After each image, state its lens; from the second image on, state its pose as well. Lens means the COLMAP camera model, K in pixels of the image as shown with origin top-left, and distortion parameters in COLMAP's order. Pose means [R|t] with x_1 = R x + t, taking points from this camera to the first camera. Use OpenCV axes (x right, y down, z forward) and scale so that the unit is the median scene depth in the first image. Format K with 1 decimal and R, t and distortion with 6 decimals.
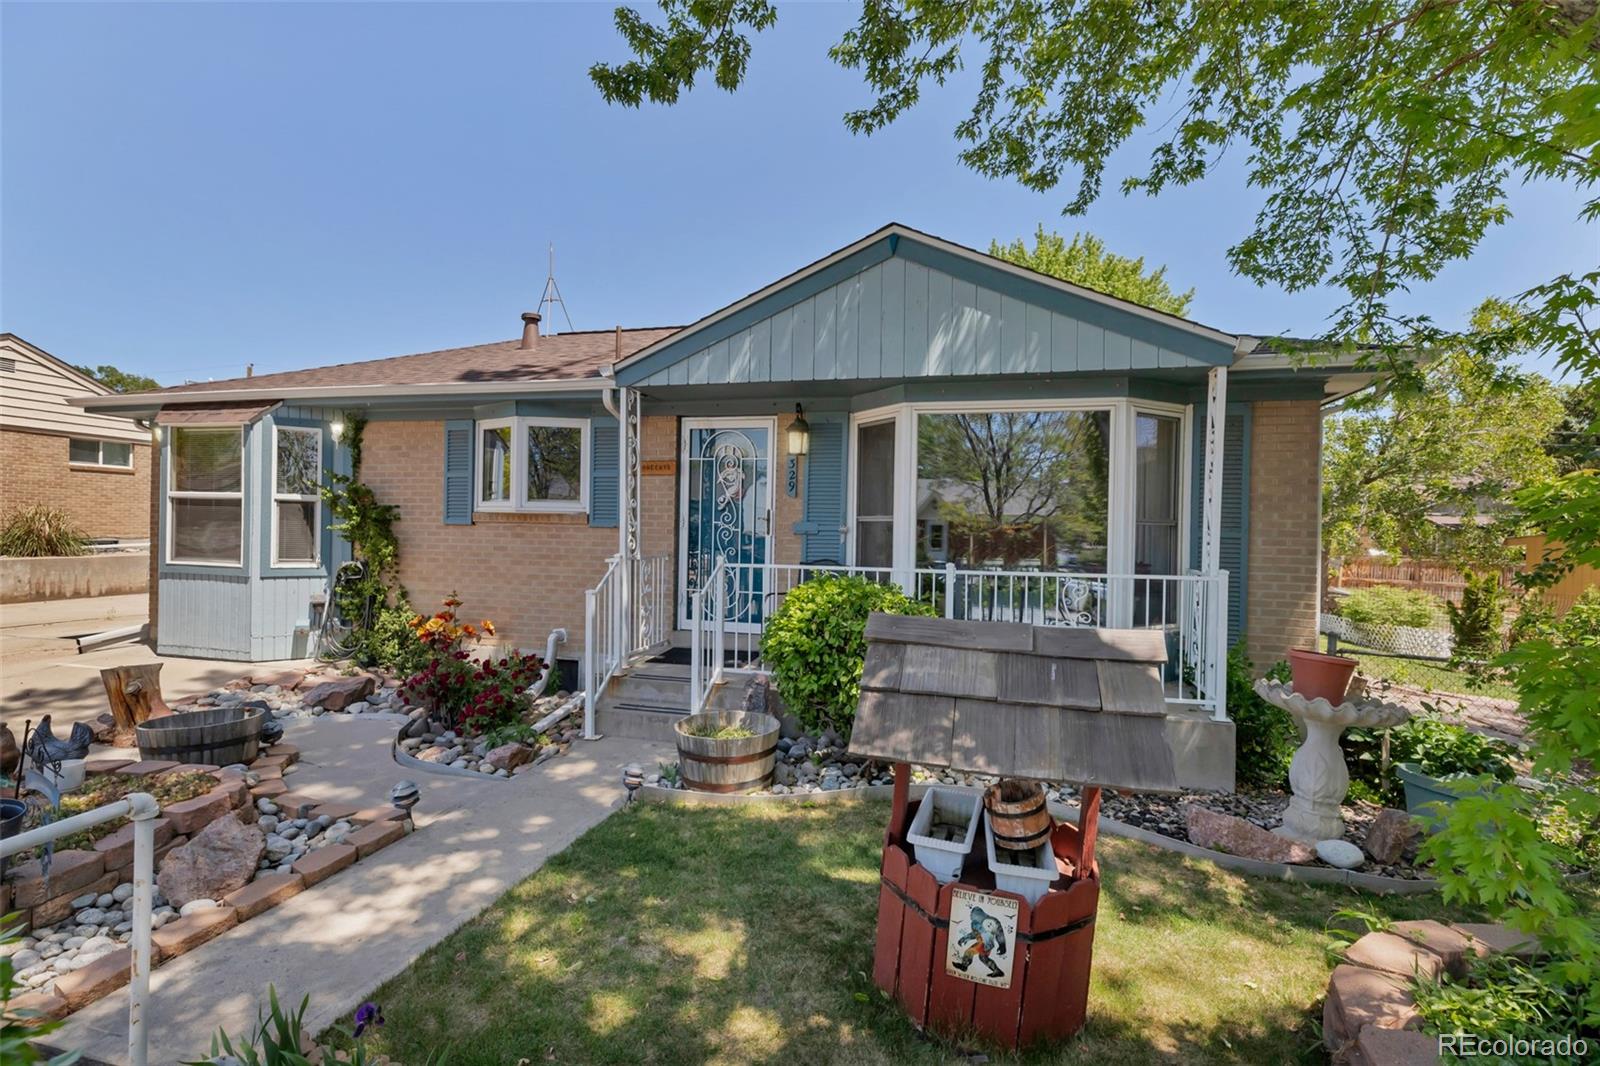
lens RADIAL K [[737.4, 0, 790.1], [0, 737.4, 539.4], [0, 0, 1]] dist [0.001097, 0.004393]
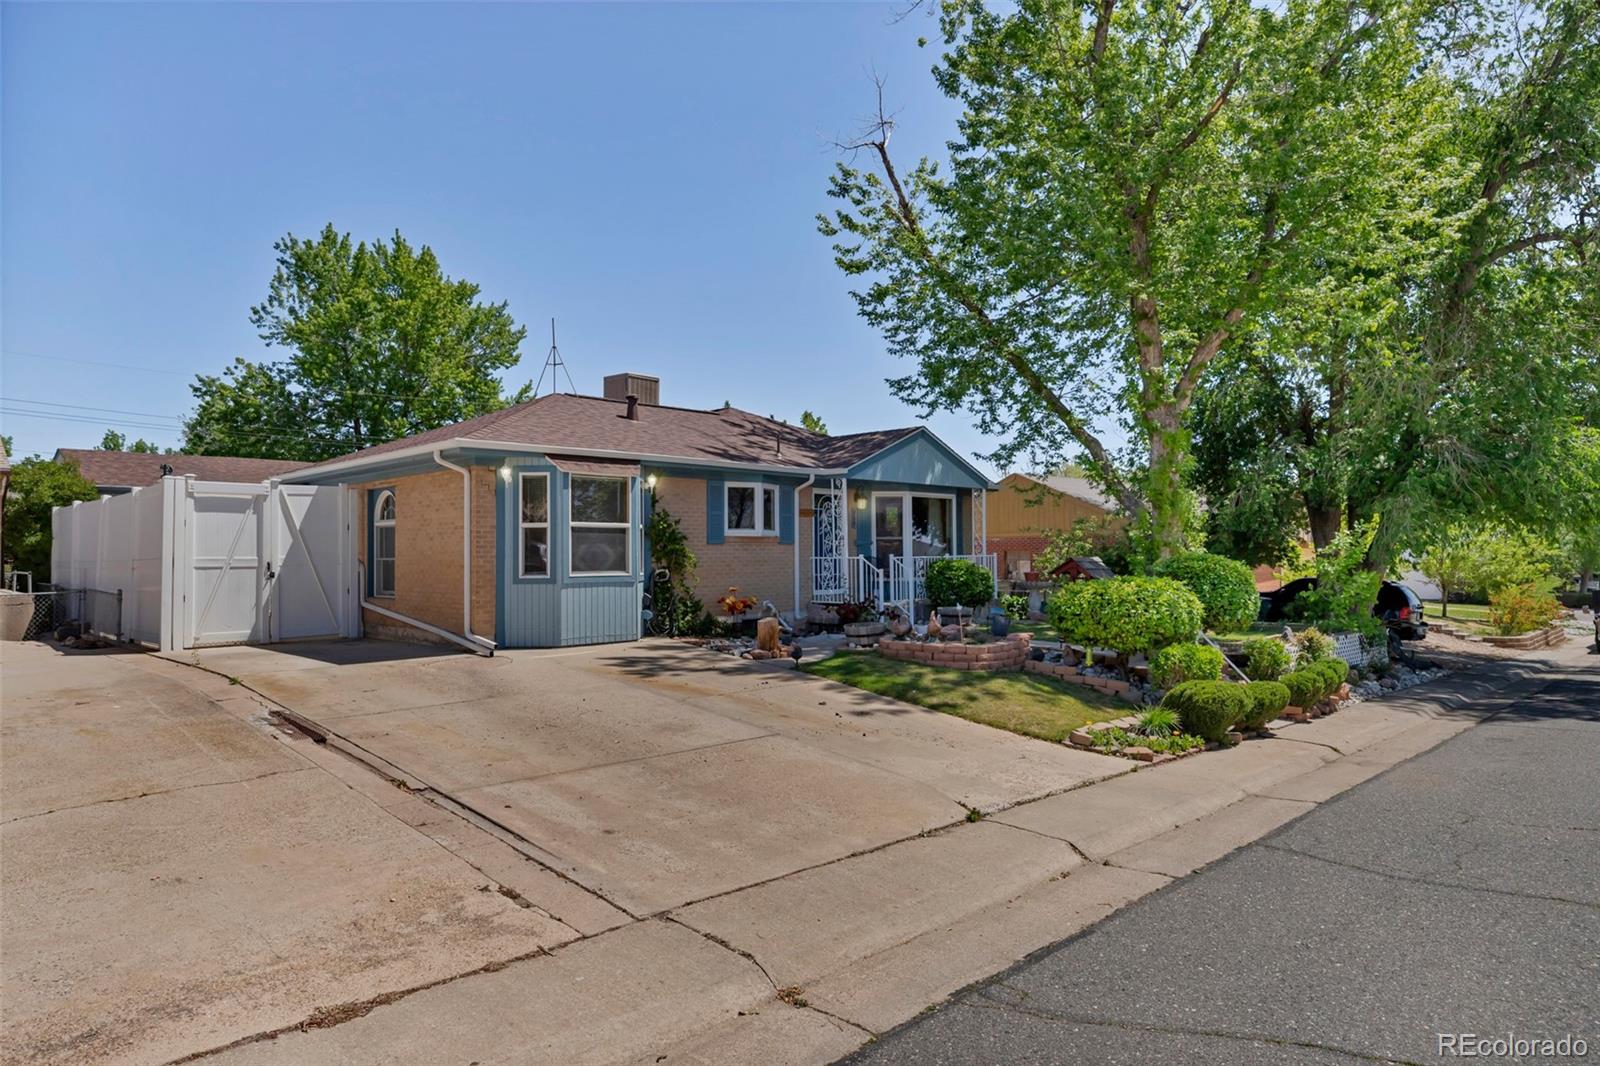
lens RADIAL K [[938.0, 0, 798.3], [0, 938.0, 526.2], [0, 0, 1]] dist [0.026509, 0.001240]
pose [[0.493696, 0.003587, 0.869627, -2.168239], [0.029629, 0.999342, -0.020943, -0.010116], [-0.869129, 0.036105, 0.493265, -0.184880]]
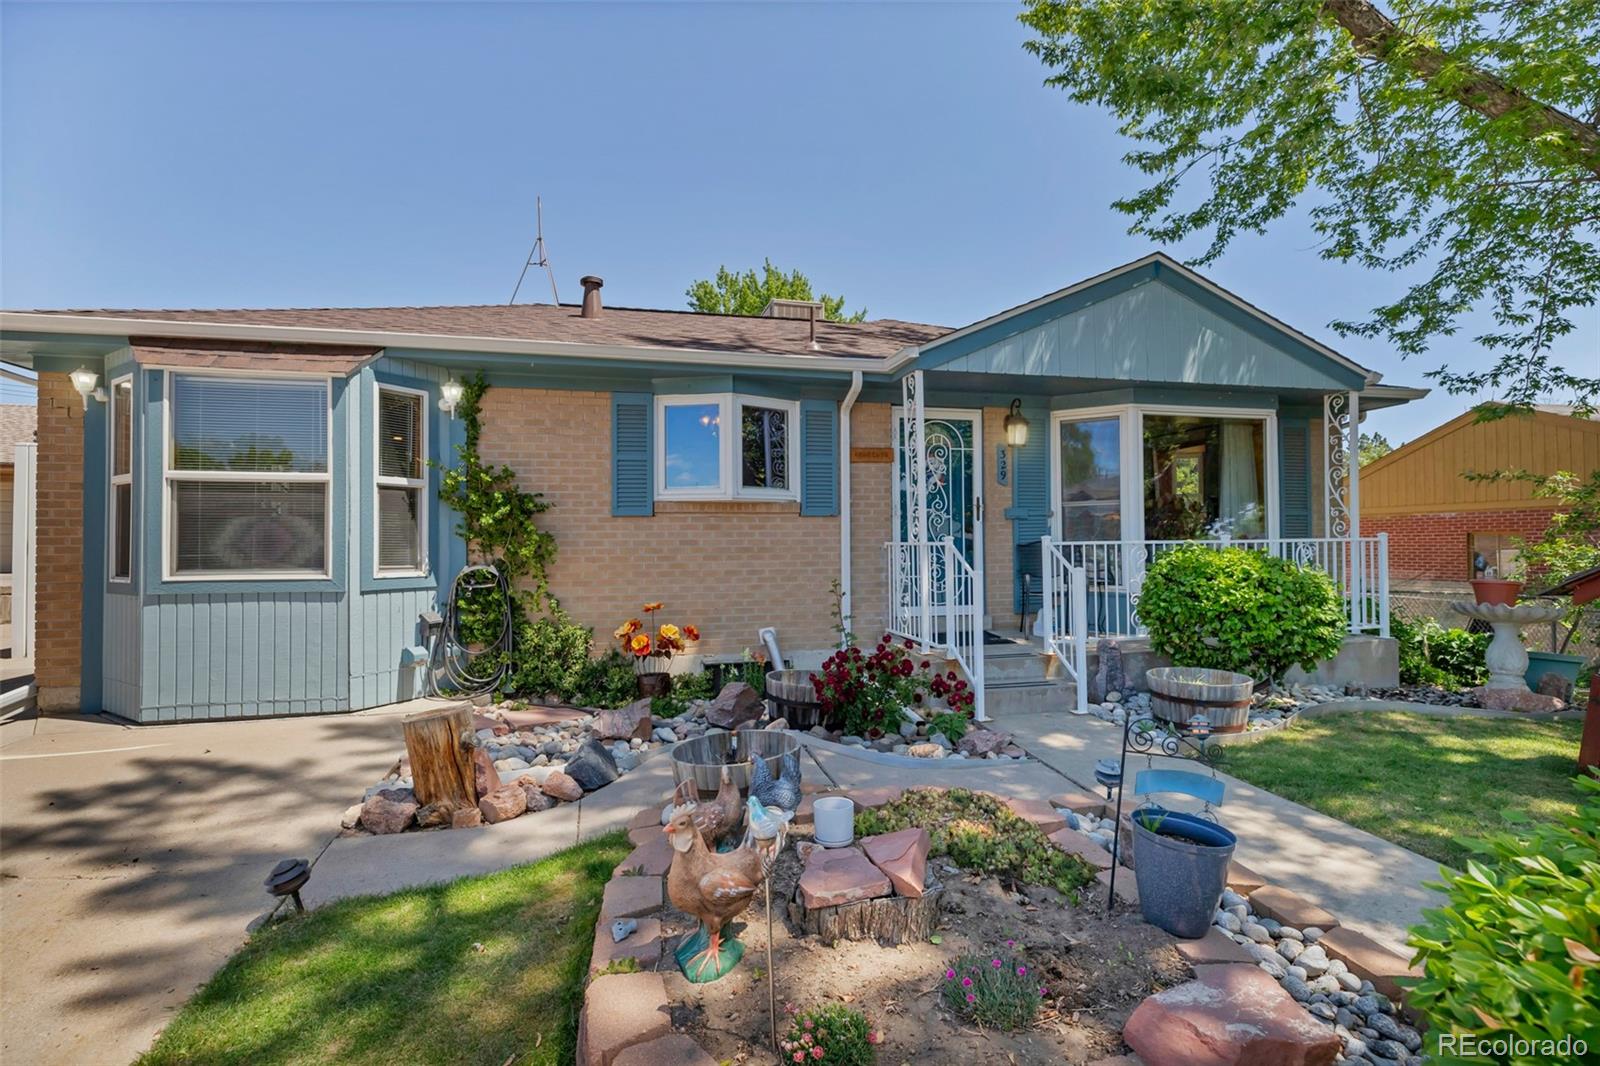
lens RADIAL K [[737.4, 0, 792.0], [0, 737.4, 530.4], [0, 0, 1]] dist [0.001097, 0.004393]
pose [[0.883908, -0.014957, 0.467422, -0.681864], [0.031476, 0.999125, -0.027552, 0.024748], [-0.466600, 0.039066, 0.883605, 0.173260]]
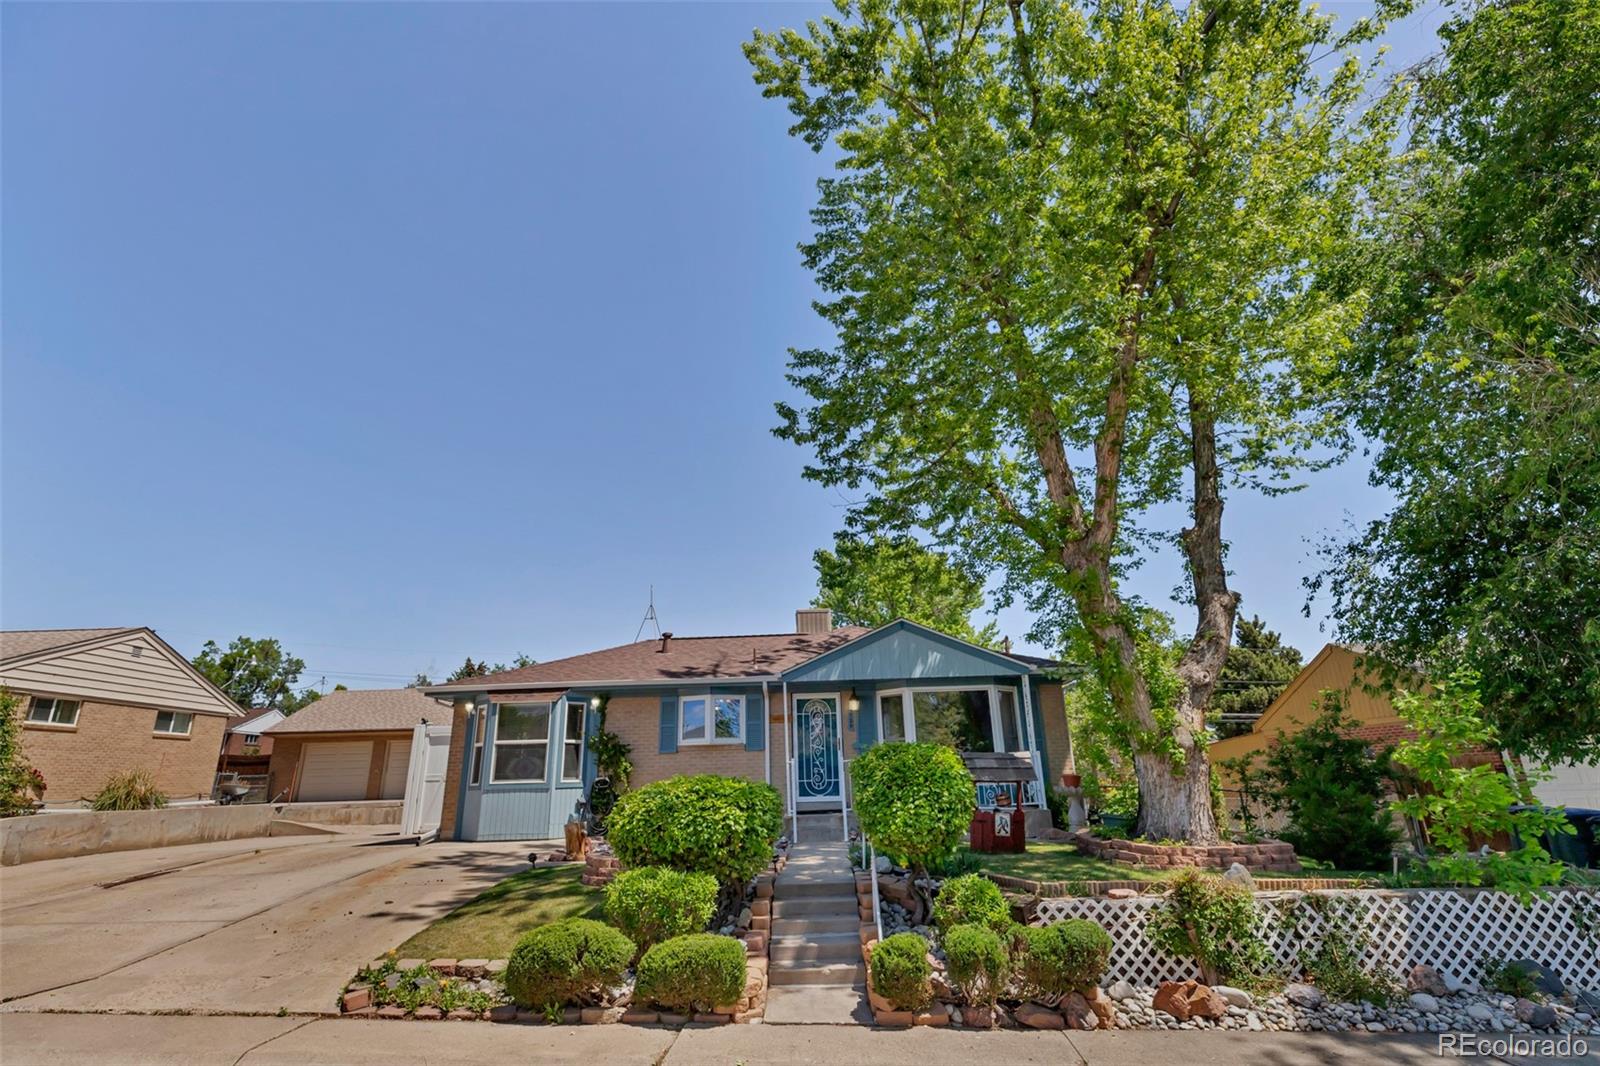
lens RADIAL K [[737.4, 0, 786.2], [0, 737.4, 530.3], [0, 0, 1]] dist [0.001097, 0.004393]
pose [[0.974636, 0.029141, 0.221891, -0.587738], [0.047482, 0.941988, -0.332271, 0.082766], [-0.218701, 0.334379, 0.916712, -0.970120]]
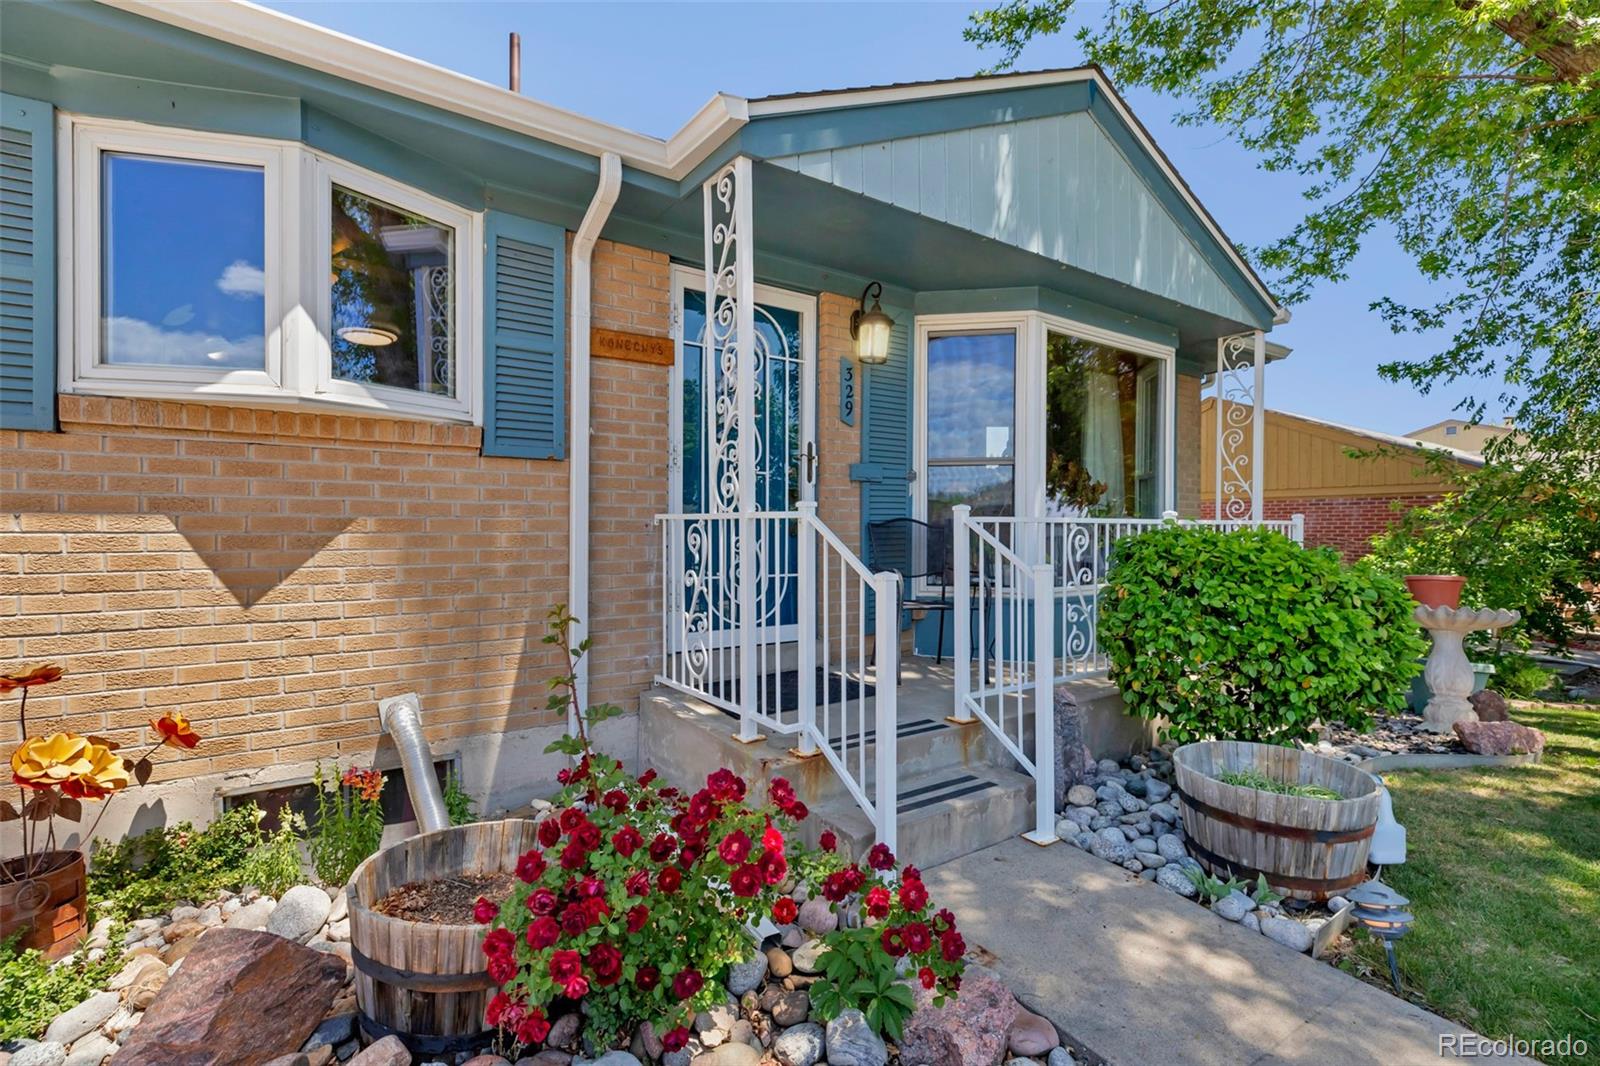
lens RADIAL K [[737.4, 0, 799.3], [0, 737.4, 533.1], [0, 0, 1]] dist [0.001097, 0.004393]
pose [[0.645555, -0.019074, 0.763476, -0.464972], [0.021349, 0.999748, 0.006925, 0.028820], [-0.763416, 0.011829, 0.645799, 0.539237]]
